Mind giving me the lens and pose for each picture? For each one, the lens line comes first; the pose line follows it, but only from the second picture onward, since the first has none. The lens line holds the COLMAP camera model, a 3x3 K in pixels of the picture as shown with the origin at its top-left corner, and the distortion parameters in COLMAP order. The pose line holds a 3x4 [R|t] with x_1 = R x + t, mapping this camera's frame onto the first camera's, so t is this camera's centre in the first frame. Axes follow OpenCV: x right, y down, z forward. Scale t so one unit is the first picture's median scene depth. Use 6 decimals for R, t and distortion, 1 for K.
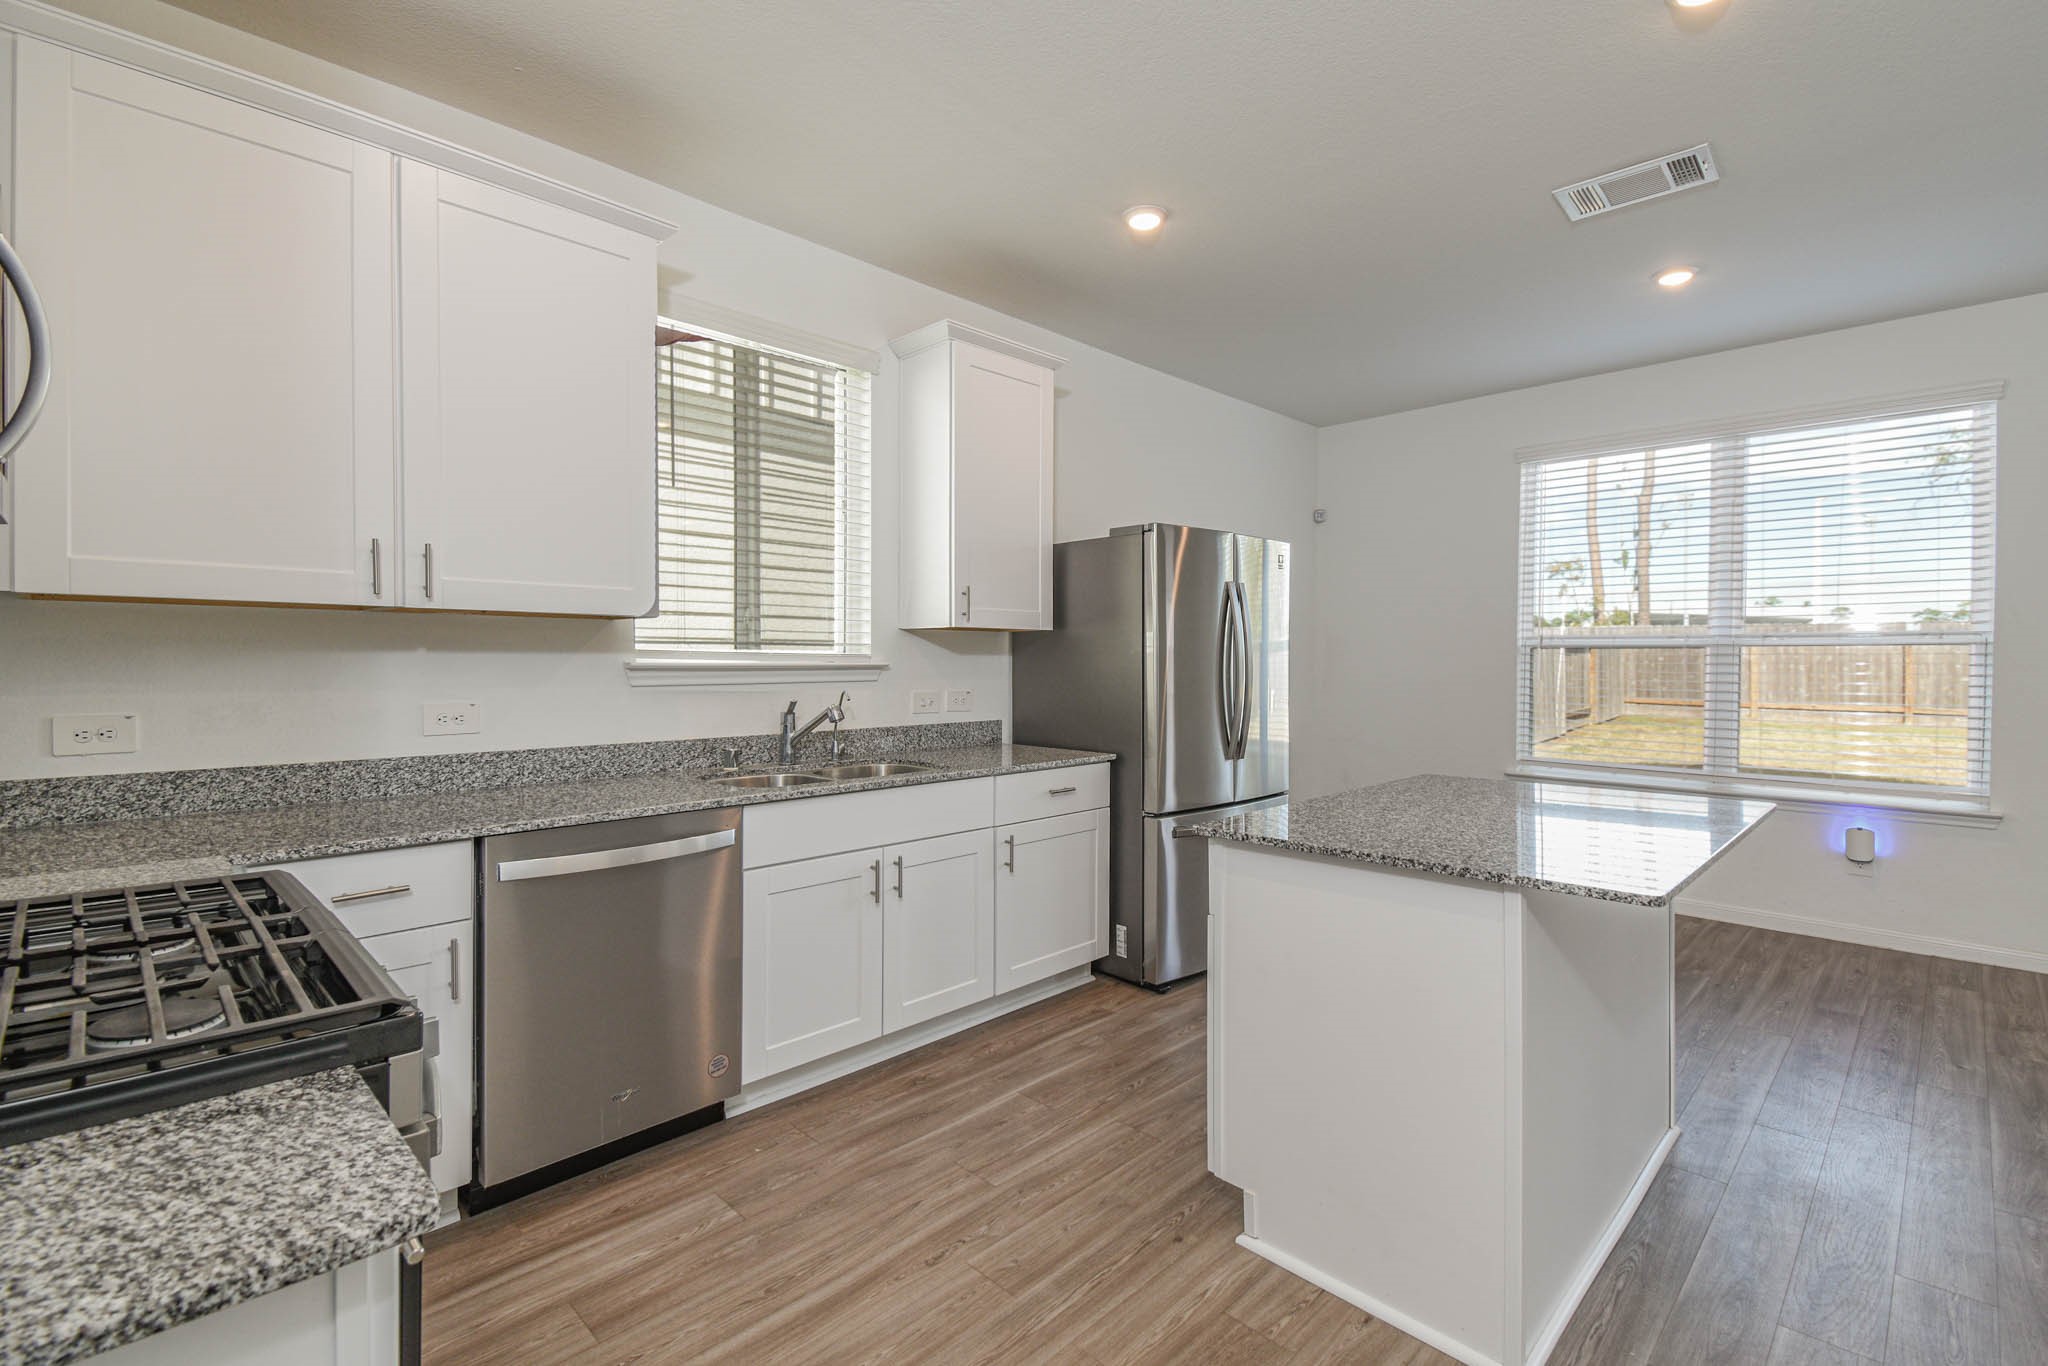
lens RADIAL K [[917.1, 0, 1034.7], [0, 917.1, 674.1], [0, 0, 1]] dist [0.053467, -0.031097]
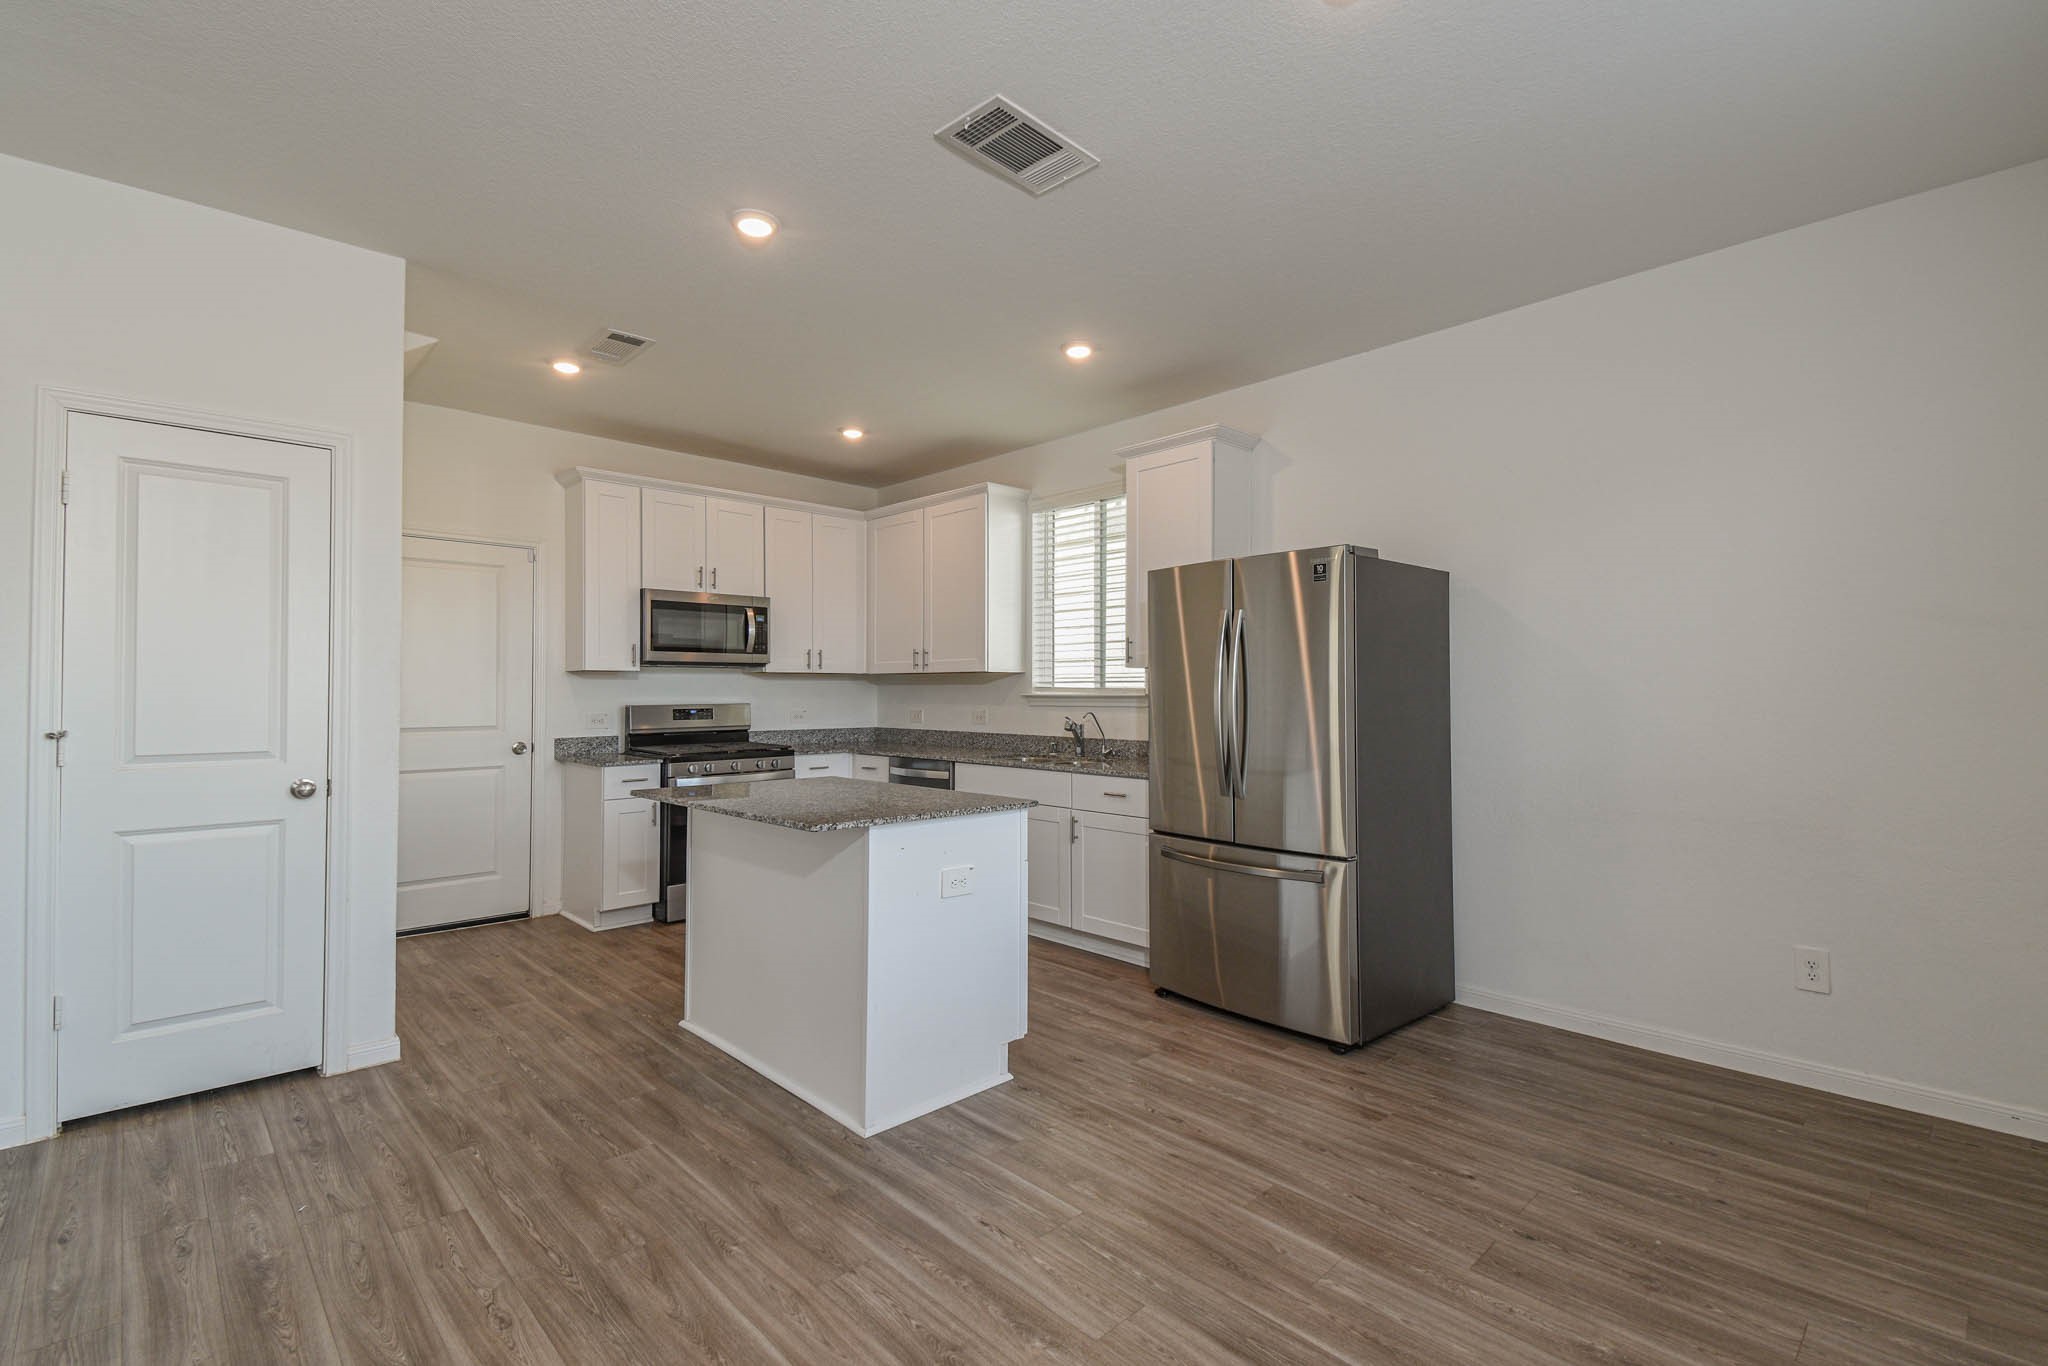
lens RADIAL K [[917.1, 0, 1034.7], [0, 917.1, 674.1], [0, 0, 1]] dist [0.053467, -0.031097]
pose [[-0.017555, -0.022334, -0.999596, 1.323103], [-0.016091, 0.999627, -0.022052, -0.009653], [0.999716, 0.015697, -0.017908, 0.920570]]
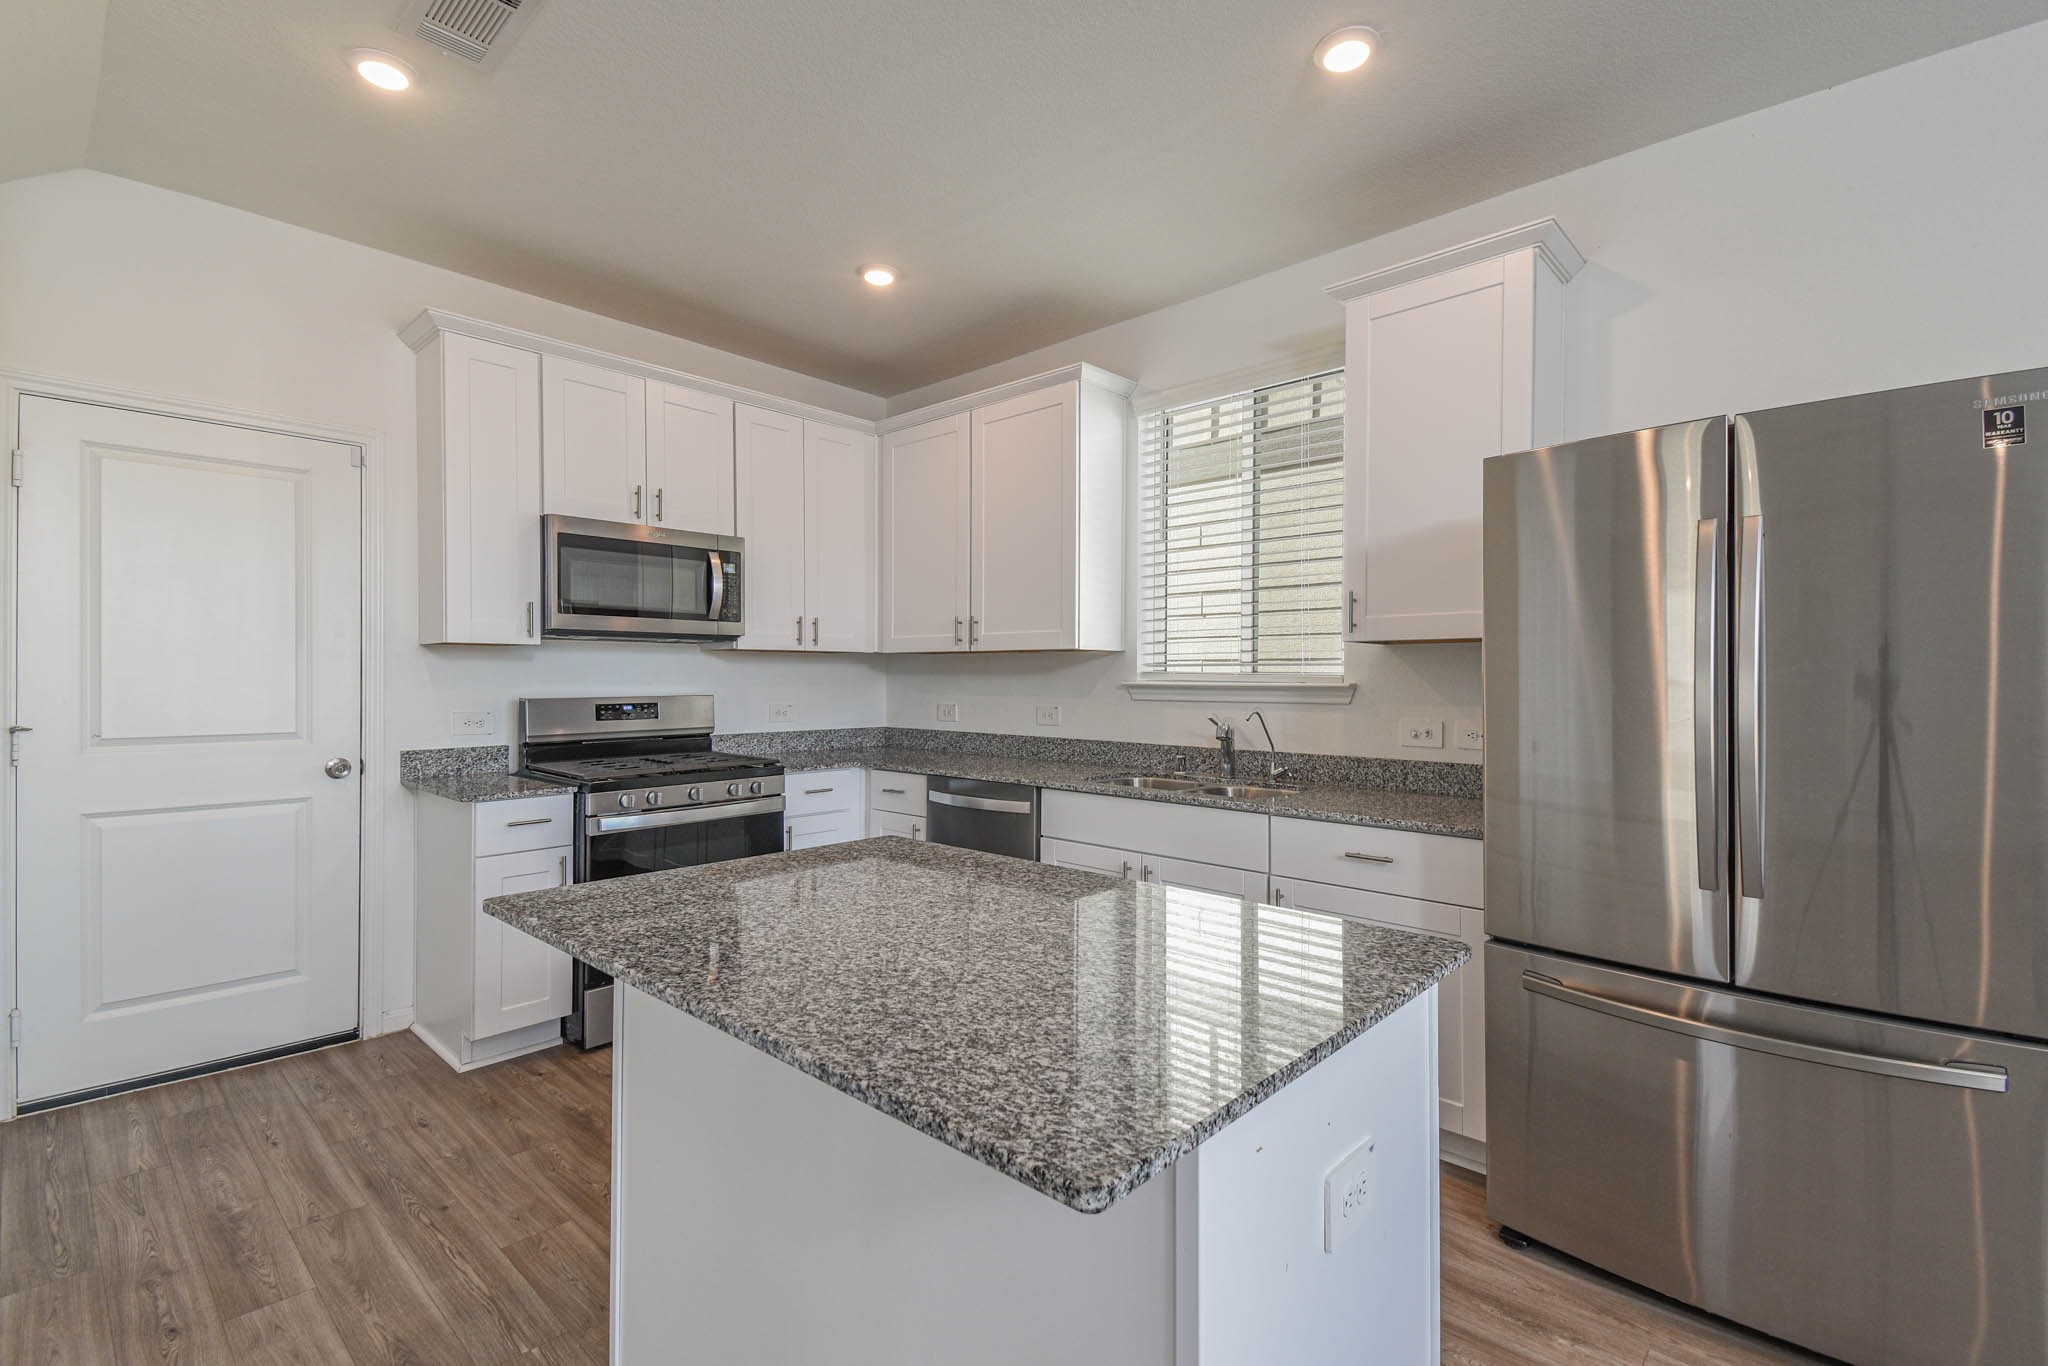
lens RADIAL K [[917.1, 0, 1034.7], [0, 917.1, 674.1], [0, 0, 1]] dist [0.053467, -0.031097]
pose [[0.043327, -0.006777, -0.999038, 0.774816], [-0.018300, 0.999804, -0.007576, -0.009473], [0.998893, 0.018611, 0.043194, 0.706370]]
